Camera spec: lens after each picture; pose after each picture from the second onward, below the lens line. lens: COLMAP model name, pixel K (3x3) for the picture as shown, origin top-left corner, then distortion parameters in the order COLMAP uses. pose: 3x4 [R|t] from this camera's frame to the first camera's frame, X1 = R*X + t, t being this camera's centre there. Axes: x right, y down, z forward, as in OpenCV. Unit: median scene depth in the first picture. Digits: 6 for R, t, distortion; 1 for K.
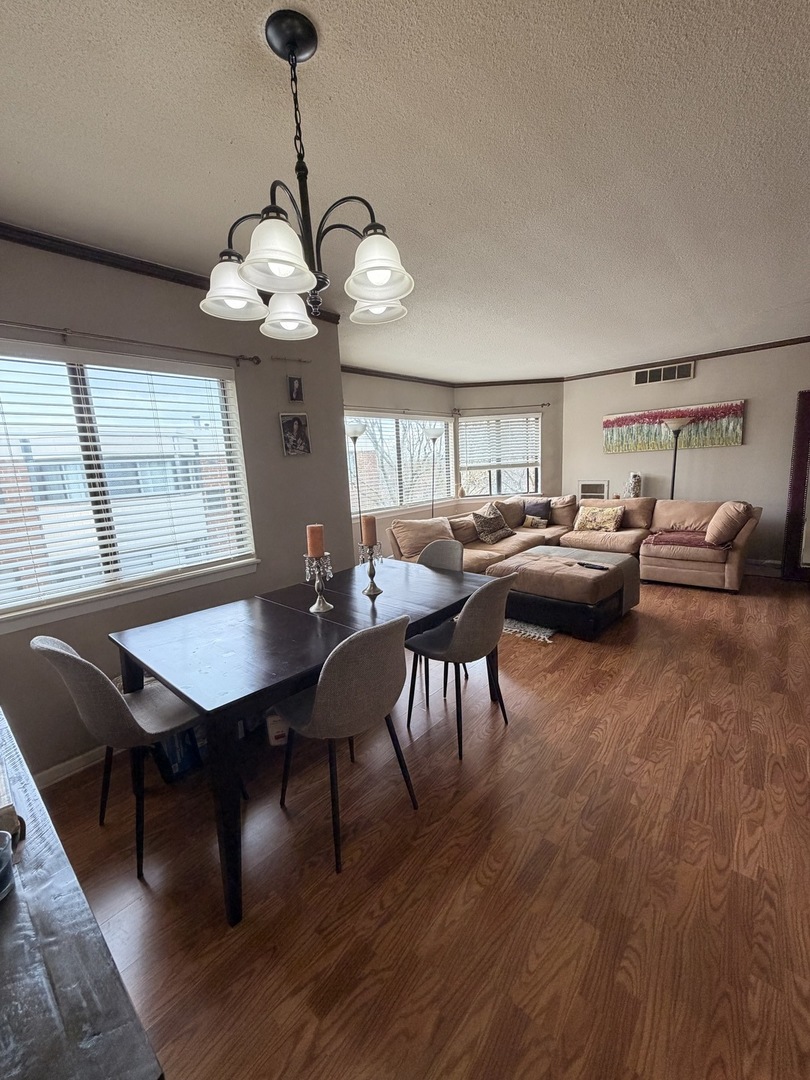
lens RADIAL K [[429.6, 0, 404.7], [0, 429.6, 537.7], [0, 0, 1]] dist [-0.000168, 0.000225]
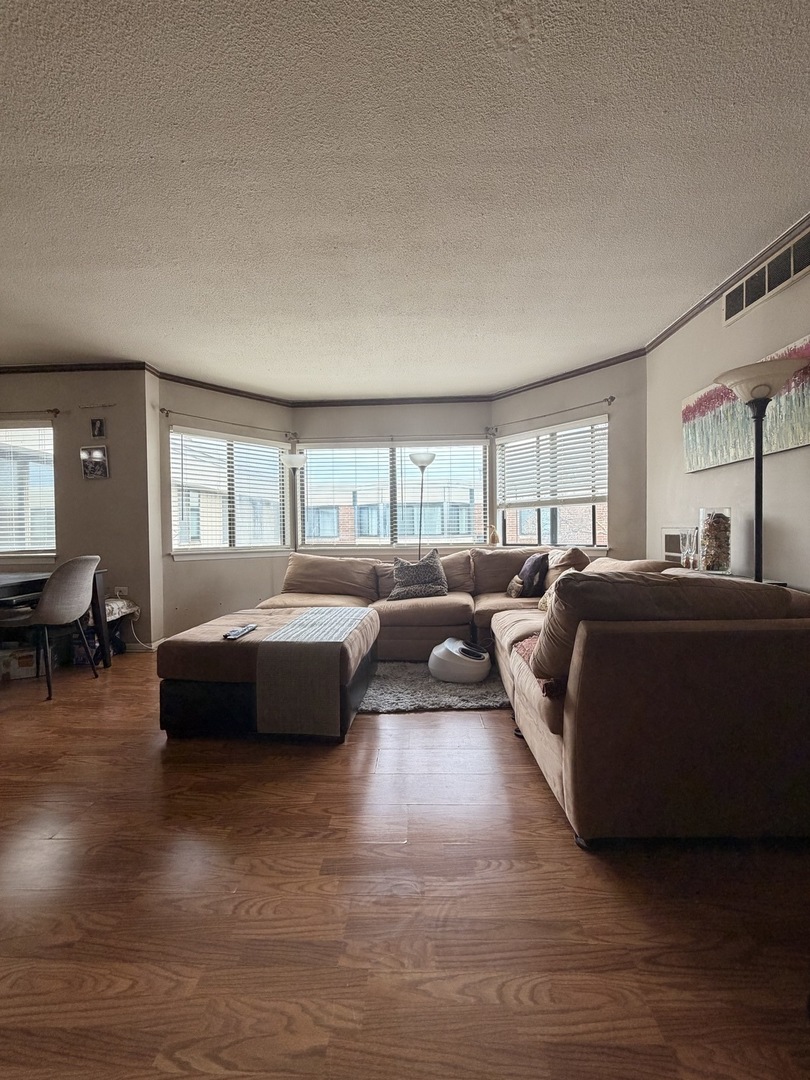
lens RADIAL K [[429.6, 0, 404.7], [0, 429.6, 537.7], [0, 0, 1]] dist [-0.000168, 0.000225]
pose [[0.631466, 0.057518, -0.773268, 0.742380], [-0.154426, 0.986597, -0.052721, -0.053222], [0.759871, 0.152704, 0.631884, 0.519829]]
